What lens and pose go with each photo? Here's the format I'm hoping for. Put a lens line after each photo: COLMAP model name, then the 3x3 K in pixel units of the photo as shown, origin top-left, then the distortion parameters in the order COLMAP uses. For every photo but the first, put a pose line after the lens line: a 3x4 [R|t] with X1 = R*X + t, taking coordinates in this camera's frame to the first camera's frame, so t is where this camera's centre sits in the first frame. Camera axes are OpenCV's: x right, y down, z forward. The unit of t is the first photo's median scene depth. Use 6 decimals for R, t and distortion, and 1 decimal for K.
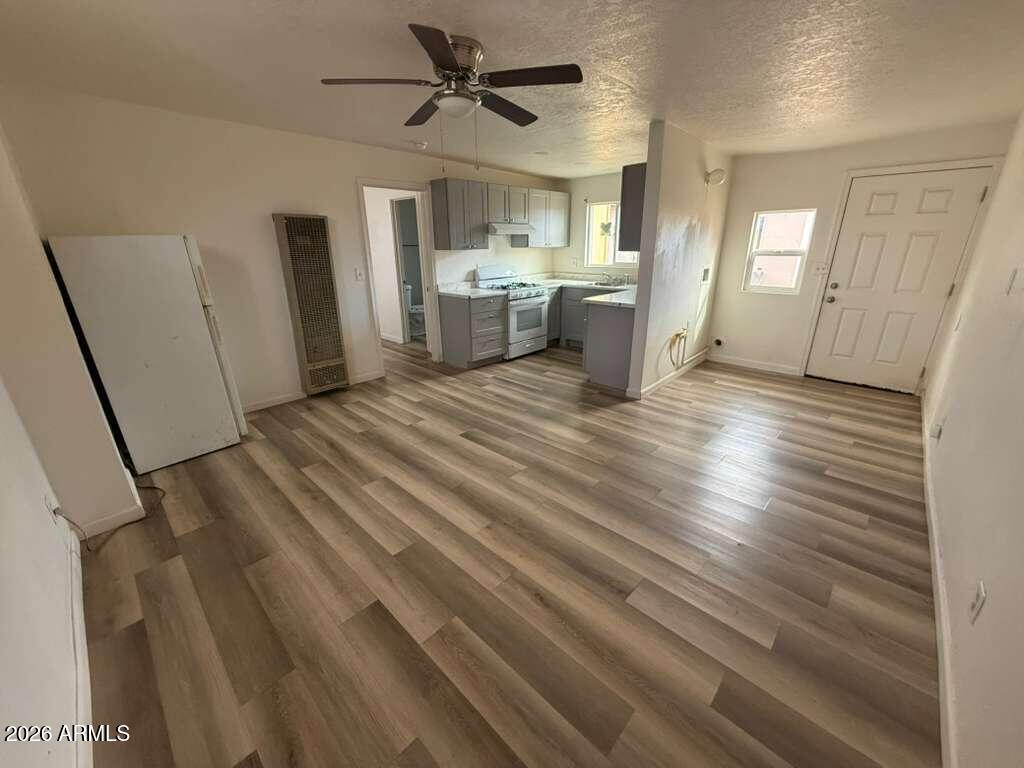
lens RADIAL K [[403.1, 0, 509.4], [0, 403.1, 384.0], [0, 0, 1]] dist [-0.000612, -0.000341]
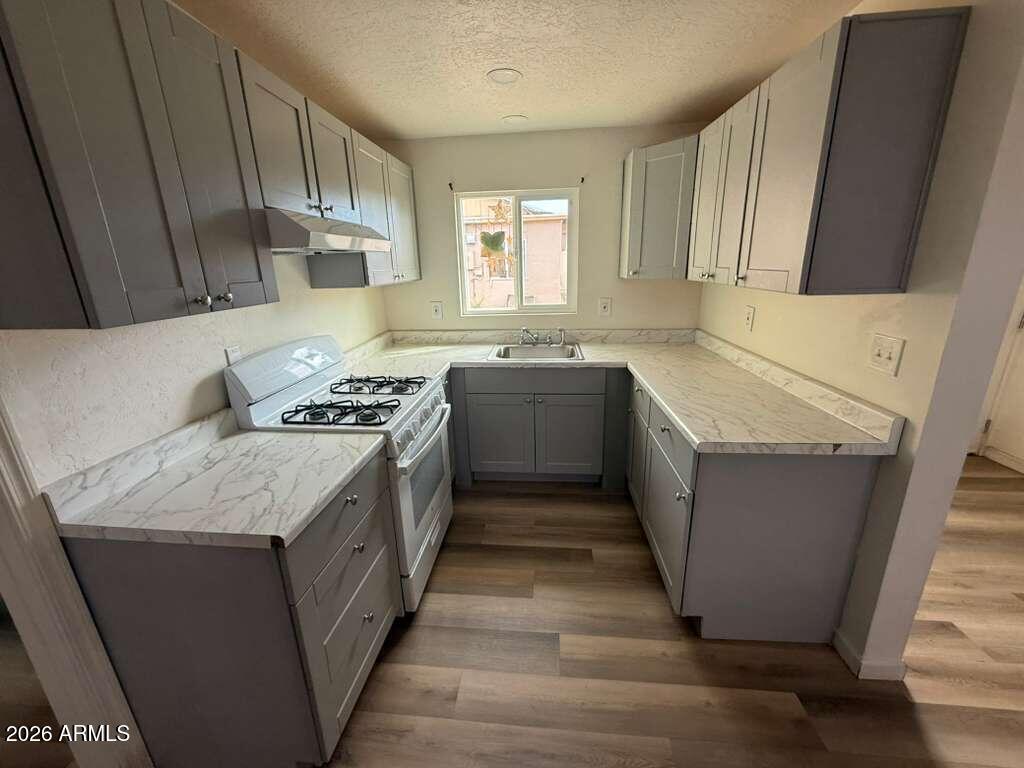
lens RADIAL K [[408.8, 0, 509.5], [0, 408.8, 382.5], [0, 0, 1]] dist [0.000333, 0.000577]
pose [[0.786874, -0.183783, 0.589112, -0.125235], [0.222677, 0.974869, 0.006698, -0.297550], [-0.575539, 0.125911, 0.808023, 0.829204]]
